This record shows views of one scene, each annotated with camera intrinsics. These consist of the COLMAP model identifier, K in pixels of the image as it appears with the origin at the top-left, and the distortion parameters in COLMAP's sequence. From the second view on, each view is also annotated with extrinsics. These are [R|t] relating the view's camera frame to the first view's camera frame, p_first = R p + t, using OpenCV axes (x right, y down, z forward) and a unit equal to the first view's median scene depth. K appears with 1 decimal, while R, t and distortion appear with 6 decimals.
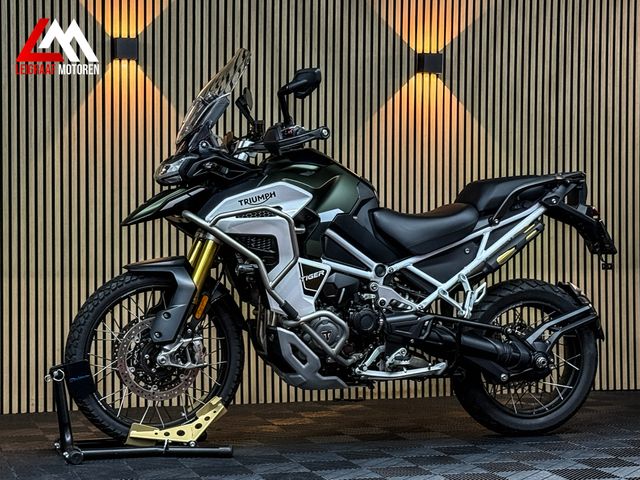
lens RADIAL K [[1381.8, 0, 322.6], [0, 1381.8, 236.1], [0, 0, 1]] dist [0.136950, 0.082536]
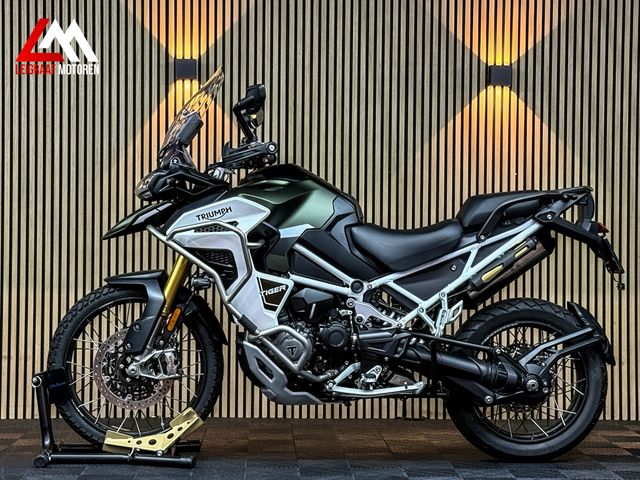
lens RADIAL K [[1381.8, 0, 322.6], [0, 1381.8, 236.1], [0, 0, 1]] dist [0.136950, 0.082536]
pose [[0.966176, 0.005608, -0.257821, 0.274360], [-0.008918, 0.999892, -0.011670, 0.000473], [0.257728, 0.013574, 0.966122, 0.037301]]
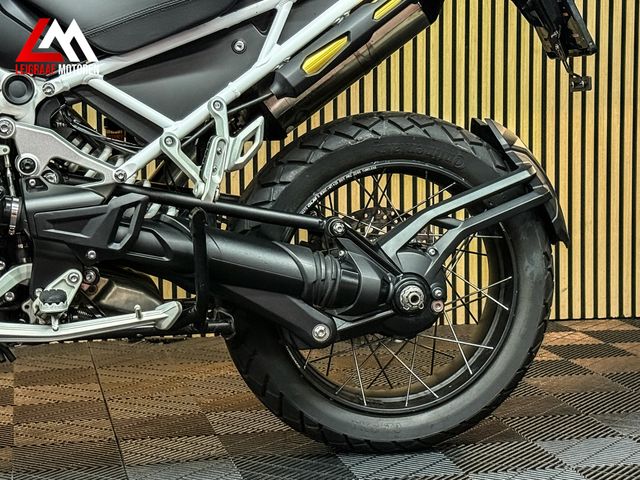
lens RADIAL K [[1381.8, 0, 322.6], [0, 1381.8, 236.1], [0, 0, 1]] dist [0.136950, 0.082536]
pose [[0.996401, 0.001654, -0.084754, 0.173166], [0.006516, 0.995358, 0.096022, 0.029322], [0.084519, -0.096229, 0.991764, 0.579429]]
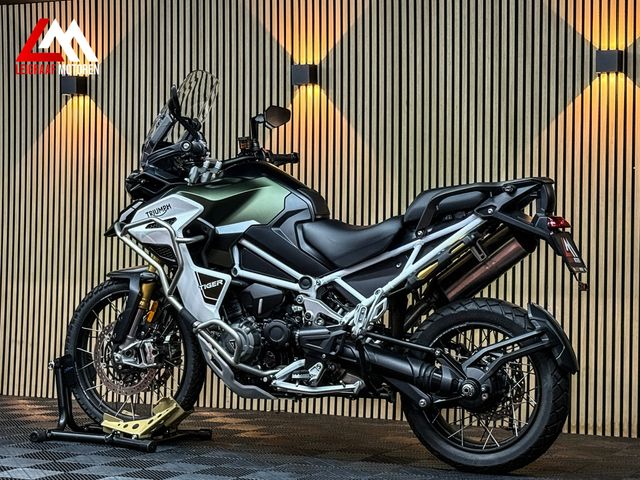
lens RADIAL K [[1381.8, 0, 322.6], [0, 1381.8, 236.1], [0, 0, 1]] dist [0.136950, 0.082536]
pose [[0.735749, 0.000478, -0.677254, 0.722256], [-0.016385, 0.999720, -0.017094, 0.008291], [0.677056, 0.023674, 0.735550, 0.283964]]
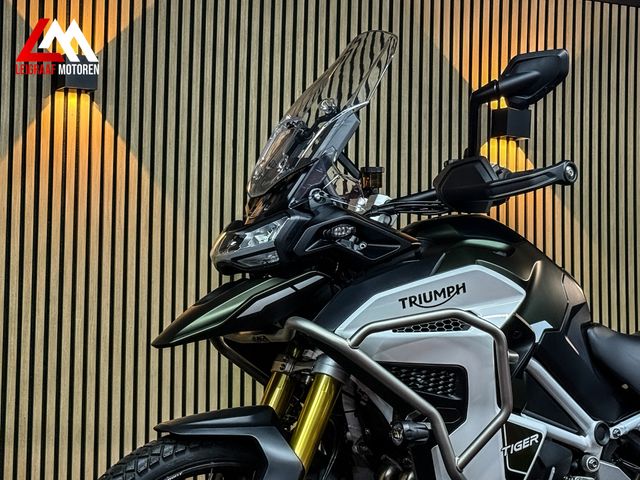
lens RADIAL K [[1381.8, 0, 322.6], [0, 1381.8, 236.1], [0, 0, 1]] dist [0.136950, 0.082536]
pose [[0.986069, 0.022540, 0.164804, -0.165199], [-0.004343, 0.993927, -0.109957, 0.007814], [-0.166281, 0.107709, 0.980178, 0.460835]]
